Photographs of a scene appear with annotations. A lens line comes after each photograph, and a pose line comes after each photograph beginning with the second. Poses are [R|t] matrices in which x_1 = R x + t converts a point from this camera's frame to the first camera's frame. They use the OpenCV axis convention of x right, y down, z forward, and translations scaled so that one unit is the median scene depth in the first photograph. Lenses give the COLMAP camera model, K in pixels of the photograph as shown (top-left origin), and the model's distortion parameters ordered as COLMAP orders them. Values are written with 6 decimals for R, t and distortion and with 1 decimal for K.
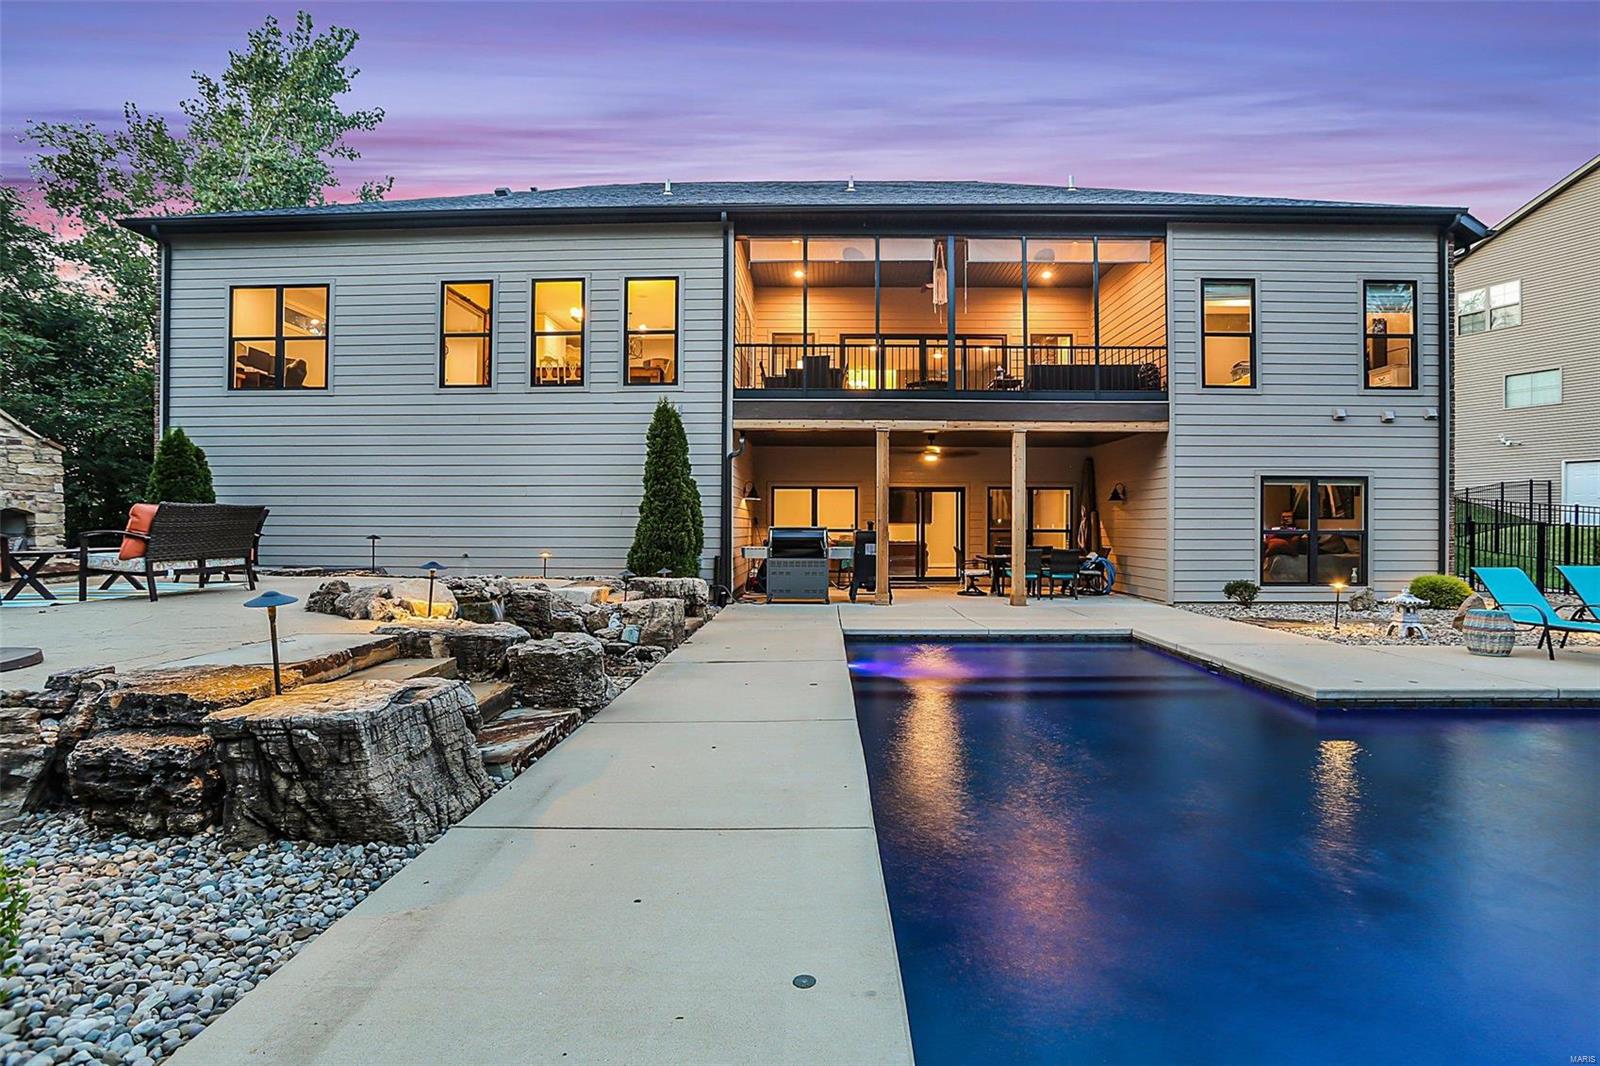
lens RADIAL K [[699.7, 0, 800.0], [0, 699.7, 533.0], [0, 0, 1]] dist [-0.047477, 0.000182]
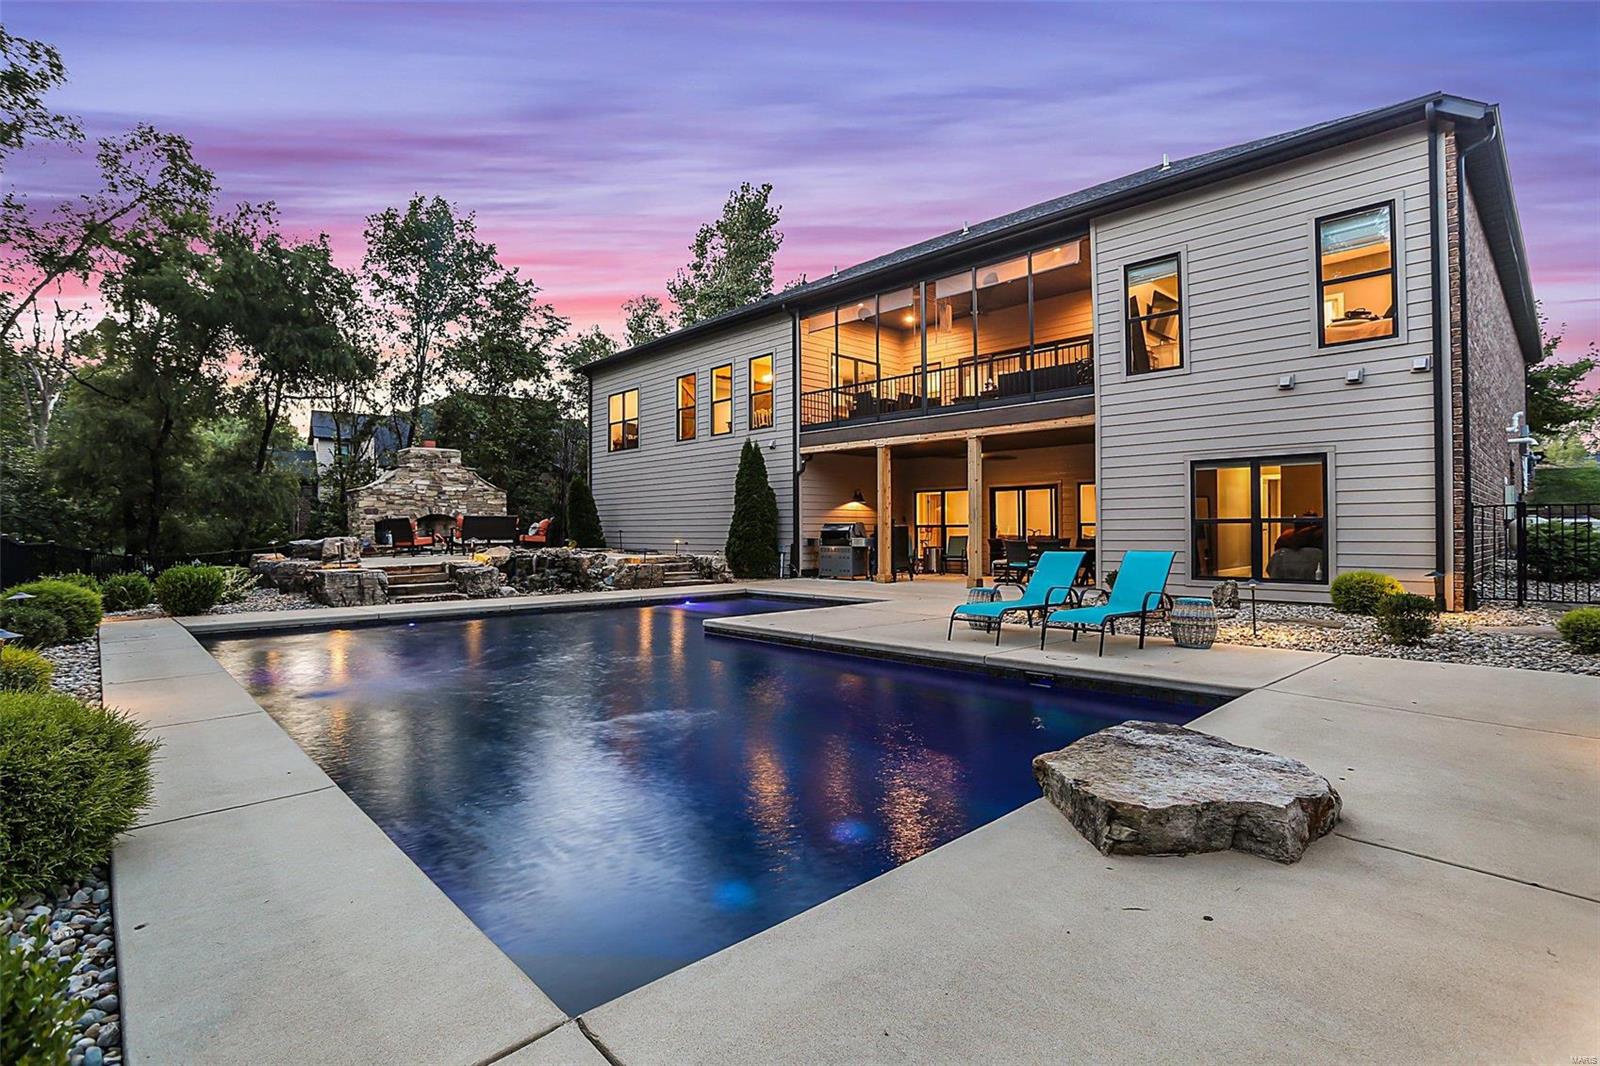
lens RADIAL K [[699.7, 0, 800.0], [0, 699.7, 533.0], [0, 0, 1]] dist [-0.047477, 0.000182]
pose [[0.742766, -0.004105, -0.669539, 0.884641], [-0.000465, 0.999978, -0.006646, 0.020109], [0.669551, 0.005248, 0.742747, -0.048037]]
